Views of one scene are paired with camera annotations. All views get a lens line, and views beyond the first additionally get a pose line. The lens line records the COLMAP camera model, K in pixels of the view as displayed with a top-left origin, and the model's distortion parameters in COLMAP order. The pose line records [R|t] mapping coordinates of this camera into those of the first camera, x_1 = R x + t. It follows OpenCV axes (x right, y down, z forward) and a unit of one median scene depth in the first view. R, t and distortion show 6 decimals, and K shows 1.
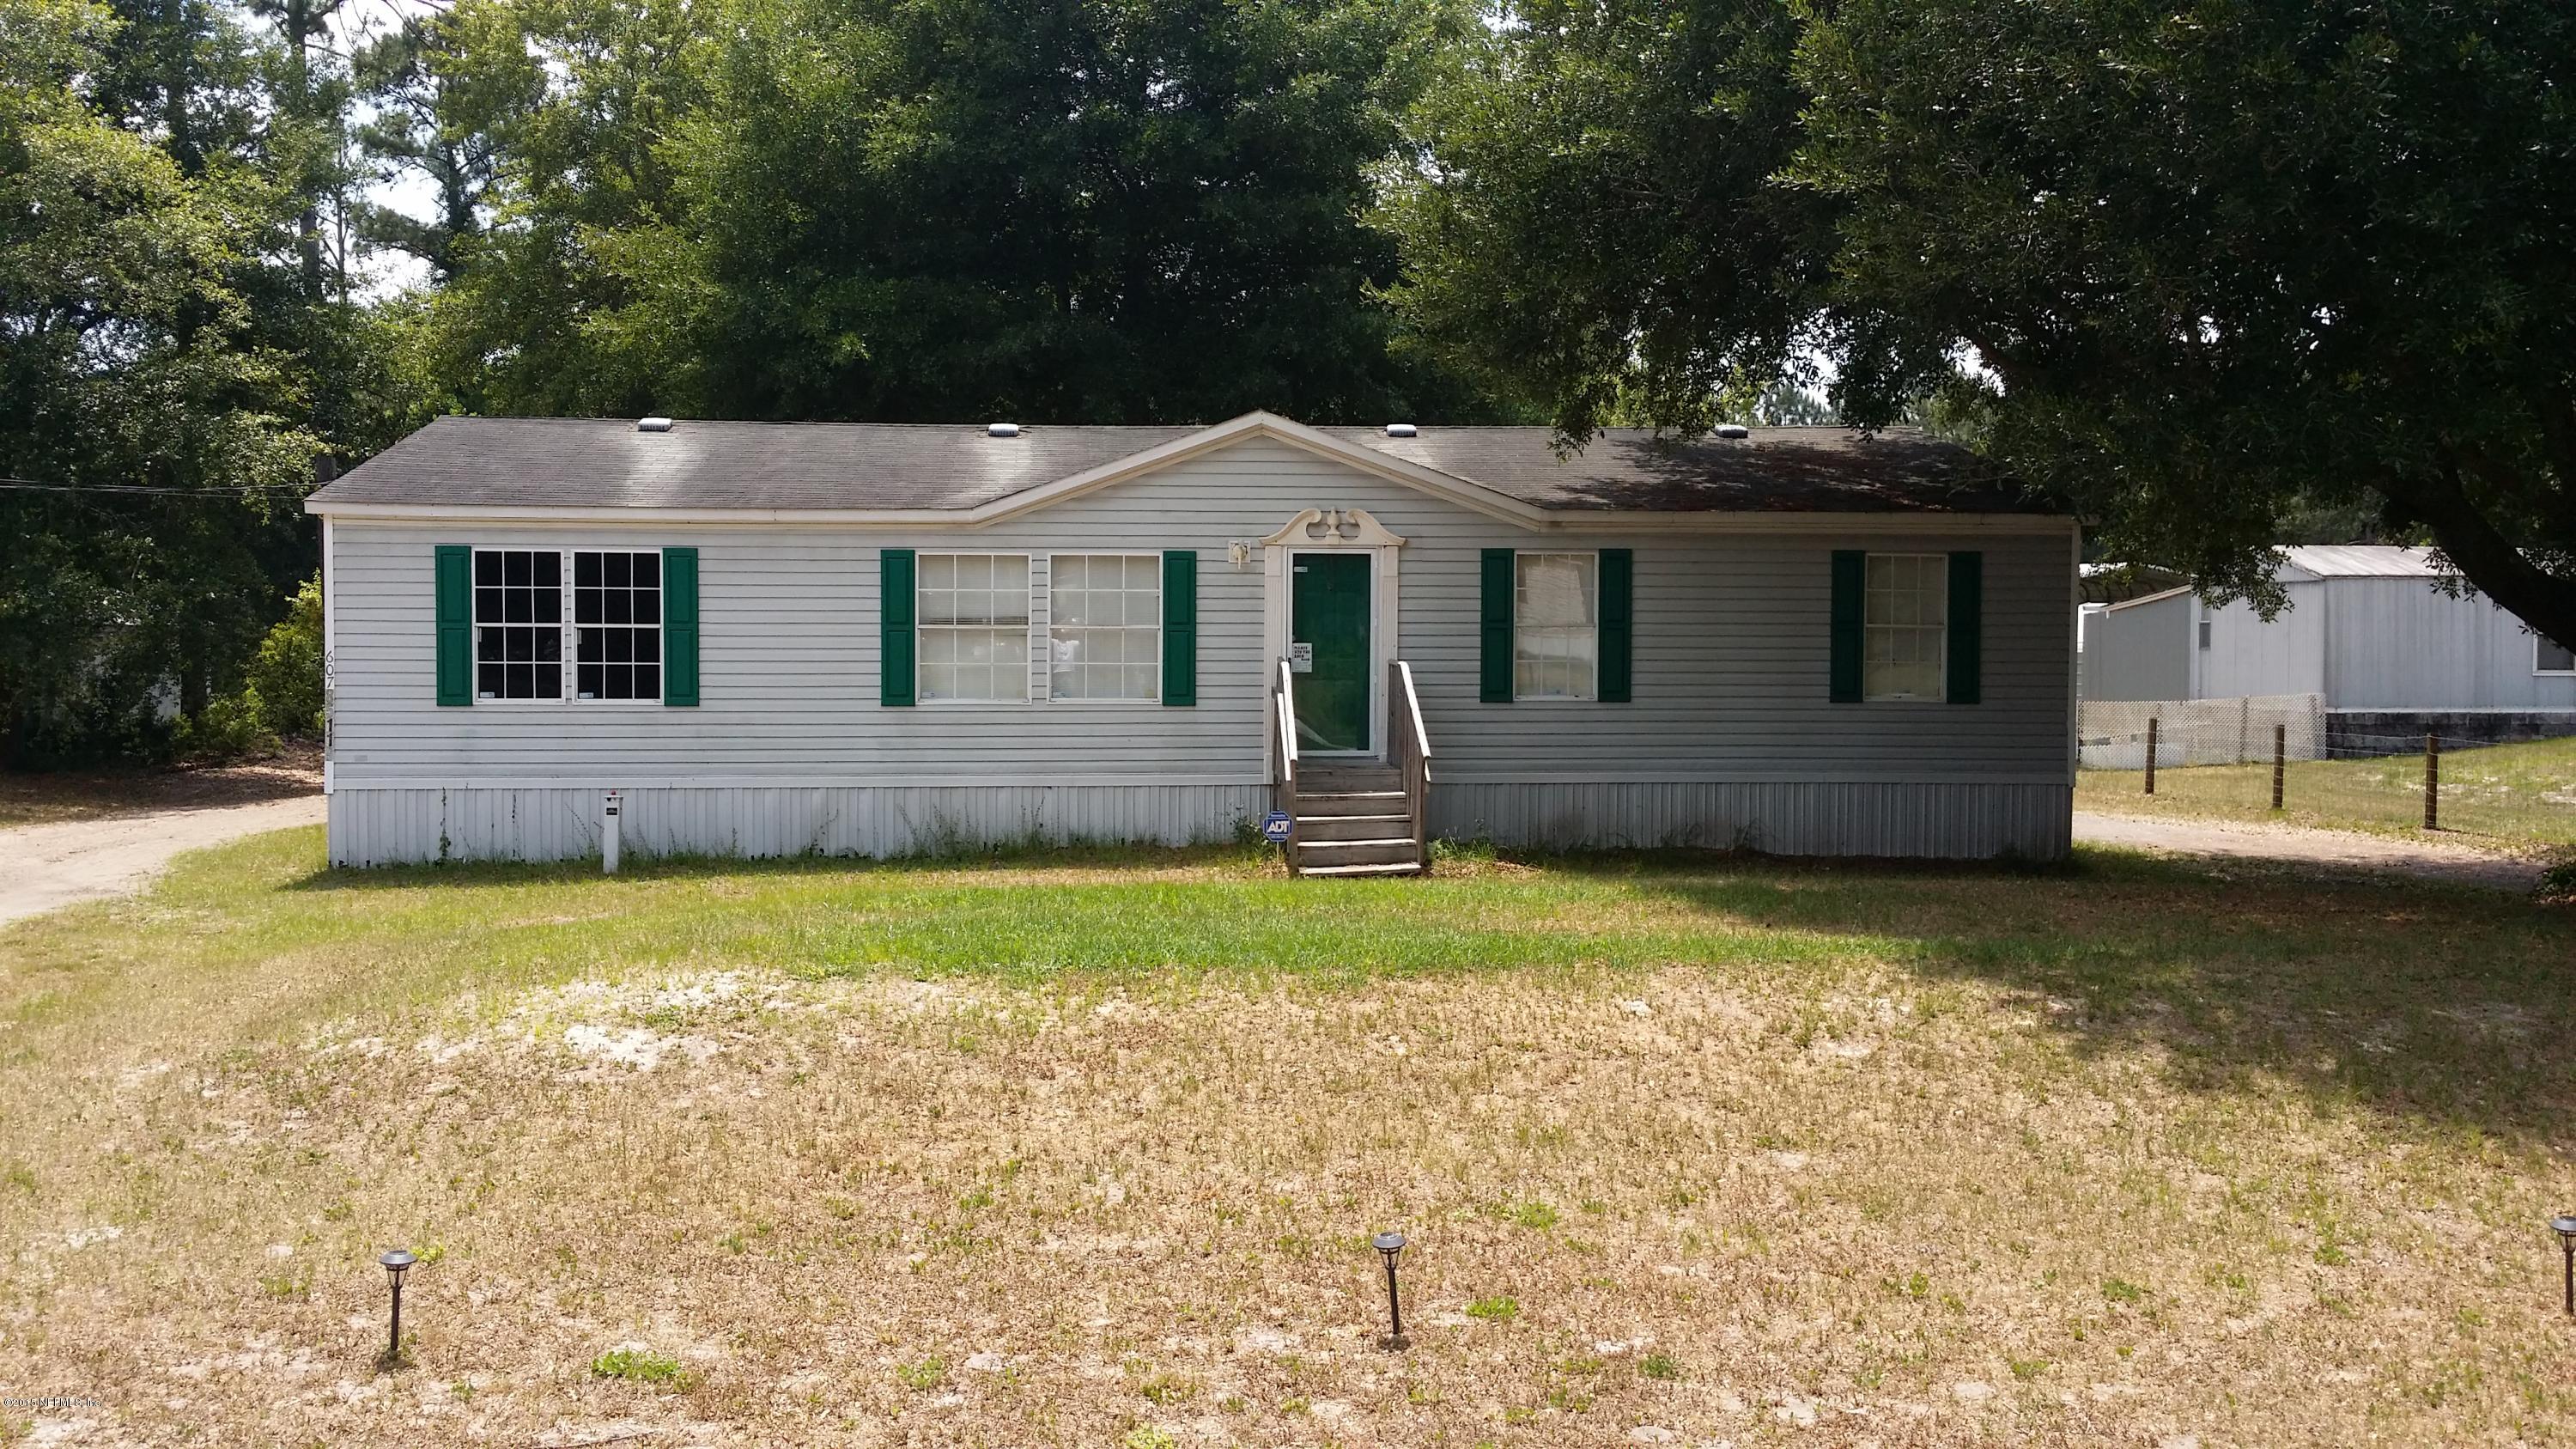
lens RADIAL K [[2419.4, 0, 1288.0], [0, 2419.4, 724.5], [0, 0, 1]] dist [0.121105, -0.308861]
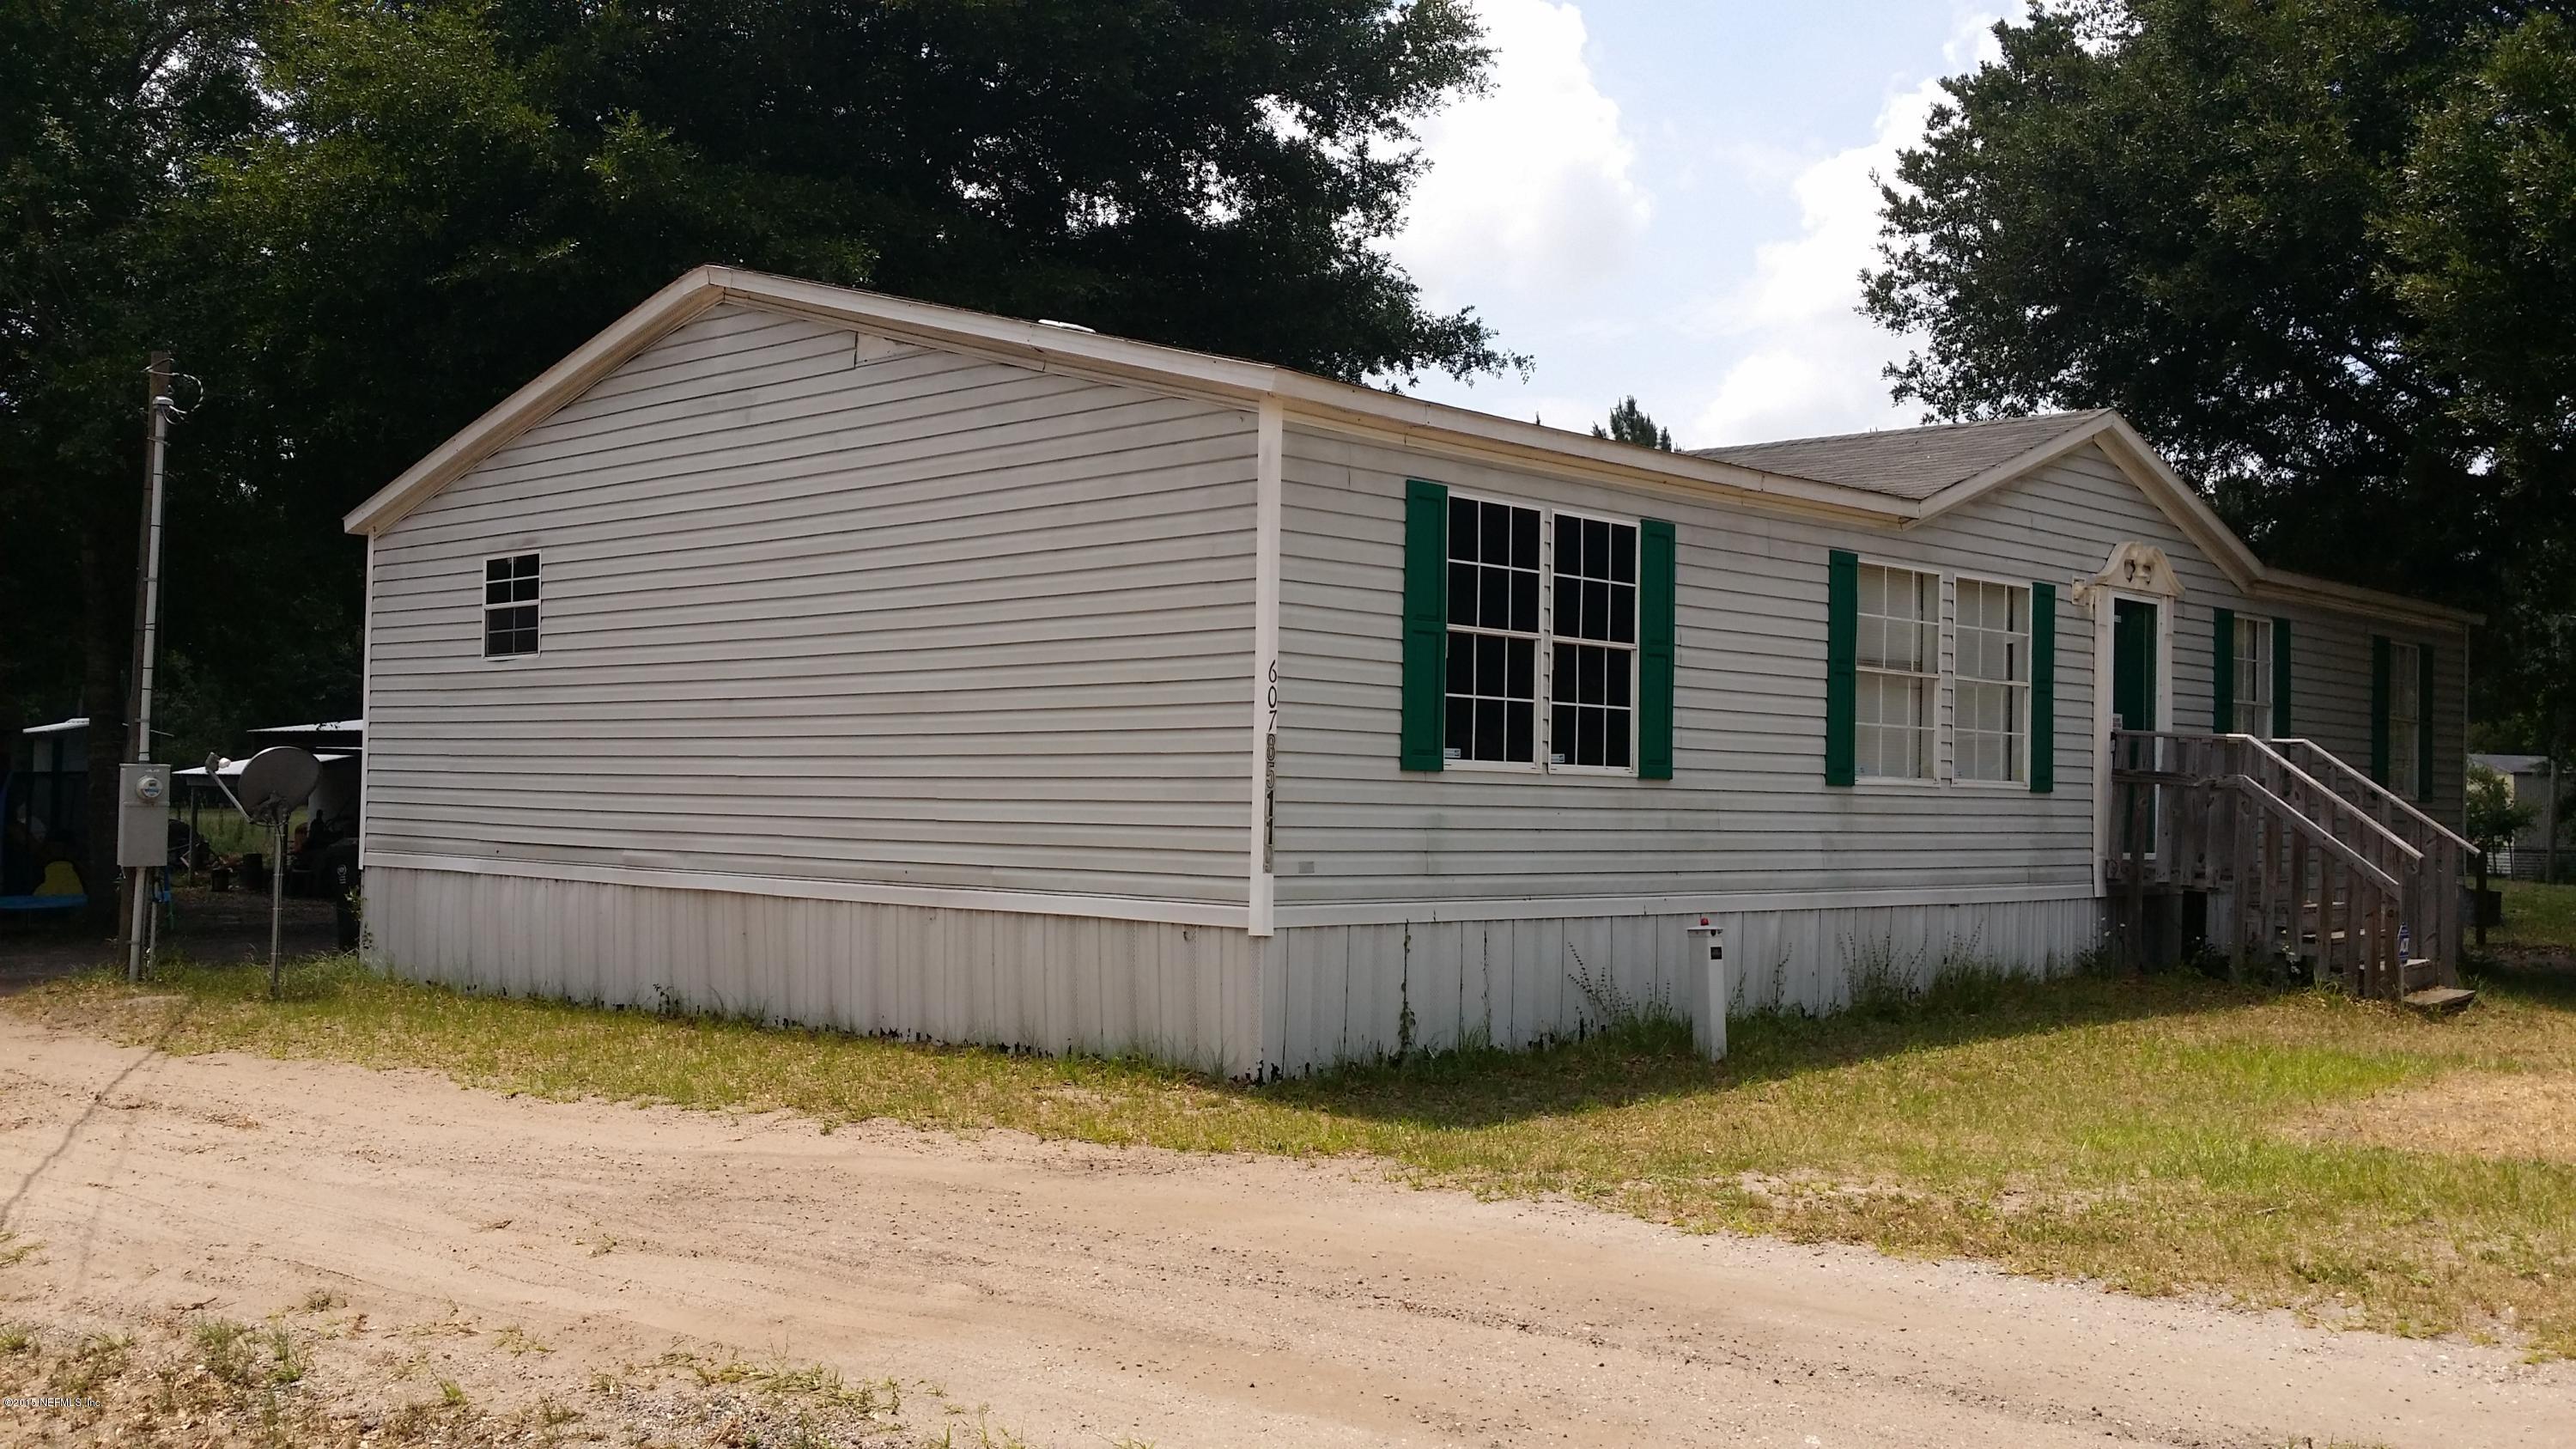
lens RADIAL K [[2419.4, 0, 1288.0], [0, 2419.4, 724.5], [0, 0, 1]] dist [0.121105, -0.308861]
pose [[0.741514, 0.032845, 0.670133, -0.726174], [0.014338, 0.997797, -0.064770, 0.016738], [-0.670784, 0.057636, 0.739410, 0.611879]]
